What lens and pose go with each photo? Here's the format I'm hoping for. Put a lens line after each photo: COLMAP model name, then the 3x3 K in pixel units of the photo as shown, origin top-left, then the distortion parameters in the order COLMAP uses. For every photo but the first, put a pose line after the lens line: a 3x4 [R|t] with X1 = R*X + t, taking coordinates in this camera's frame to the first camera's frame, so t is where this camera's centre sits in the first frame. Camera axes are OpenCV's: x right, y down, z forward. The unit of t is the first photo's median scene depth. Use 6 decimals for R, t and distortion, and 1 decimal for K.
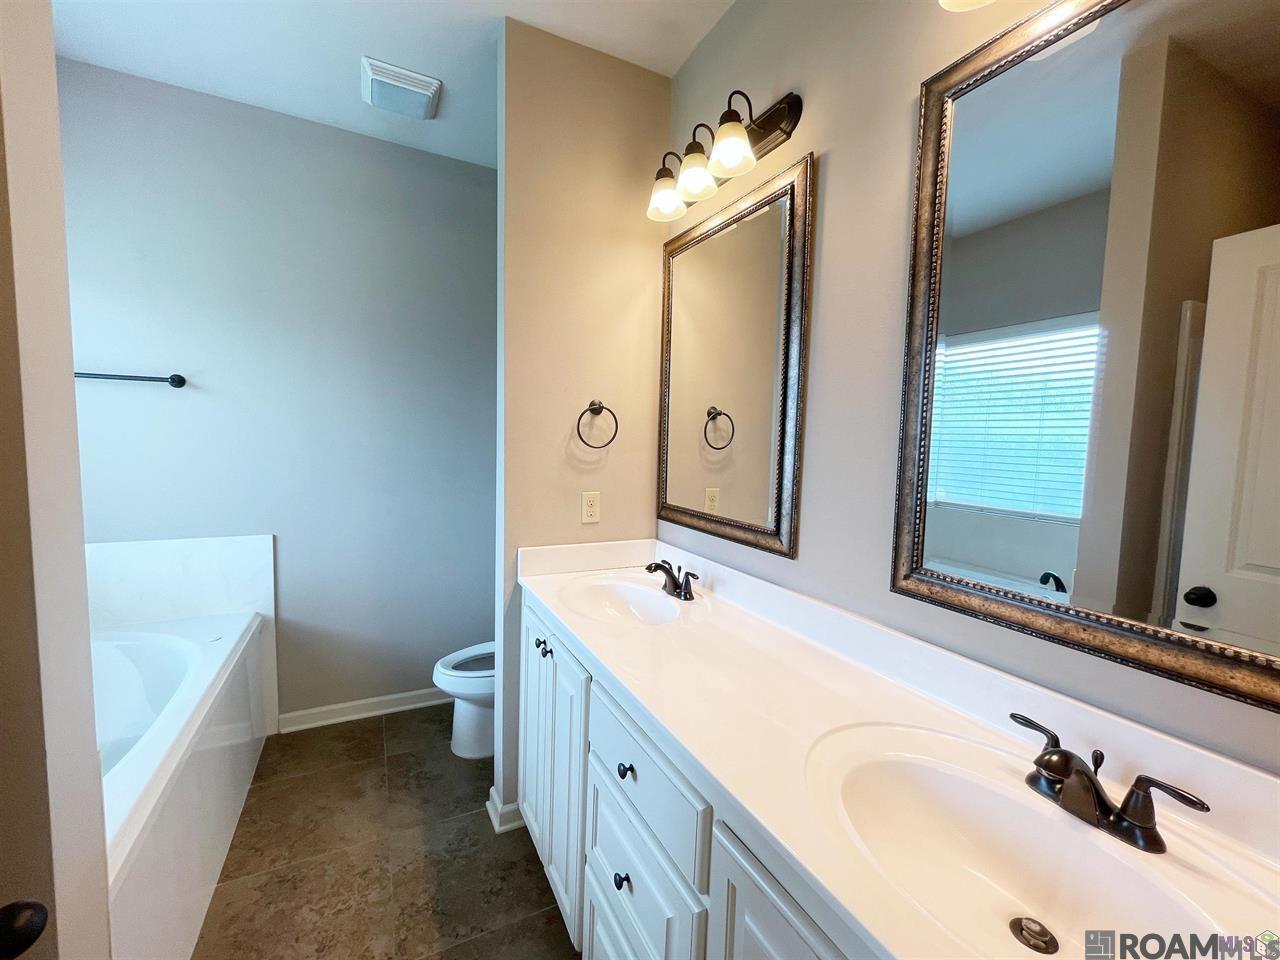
lens RADIAL K [[522.3, 0, 633.3], [0, 522.3, 480.4], [0, 0, 1]] dist [0.000735, 0.001267]
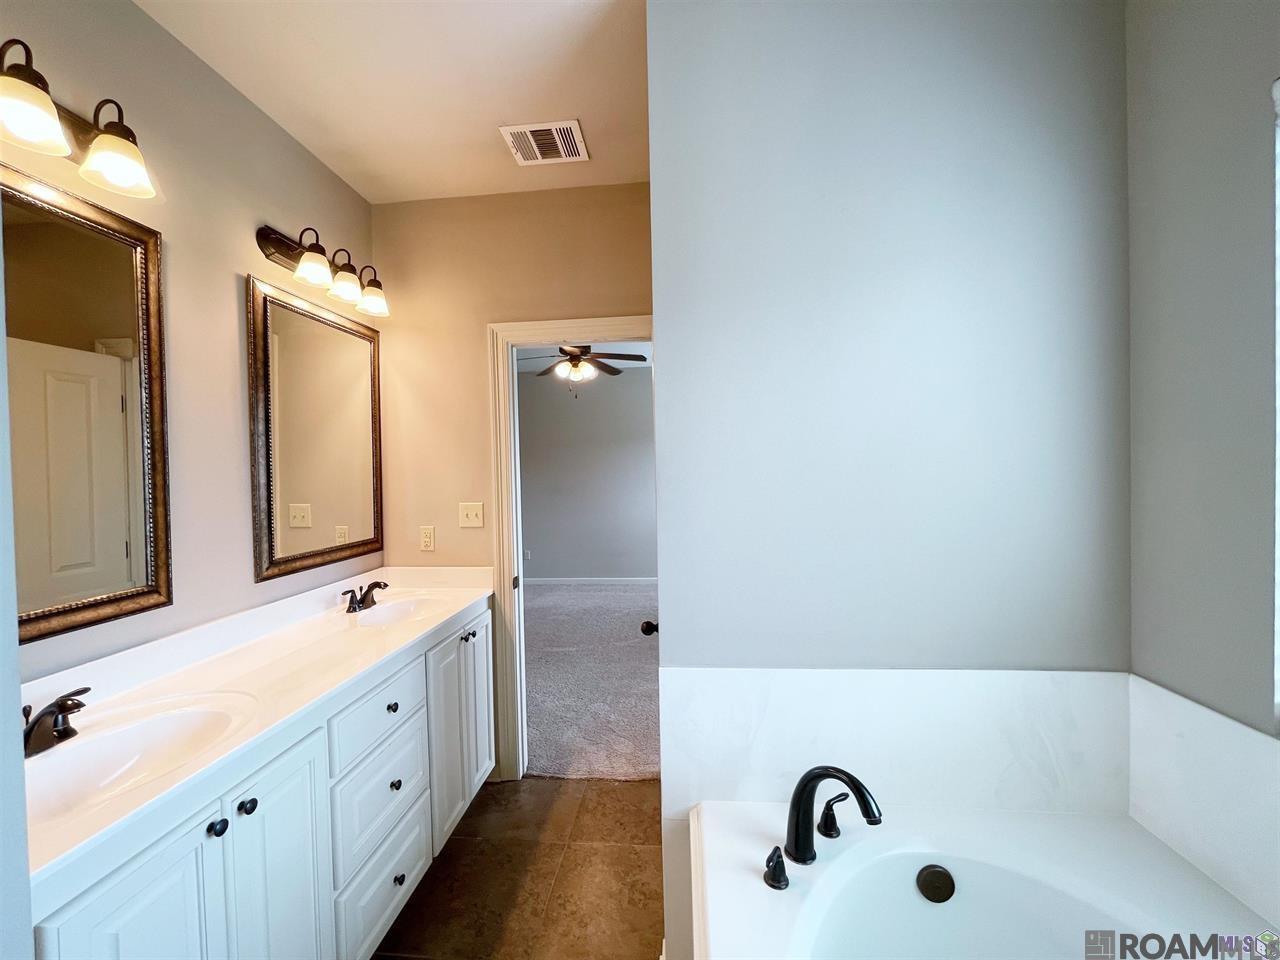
lens RADIAL K [[522.3, 0, 633.3], [0, 522.3, 480.4], [0, 0, 1]] dist [0.000735, 0.001267]
pose [[-0.844069, 0.019926, 0.535865, -1.179364], [0.084728, 0.991712, 0.096583, -0.146768], [-0.529499, 0.126925, -0.838761, 1.375968]]
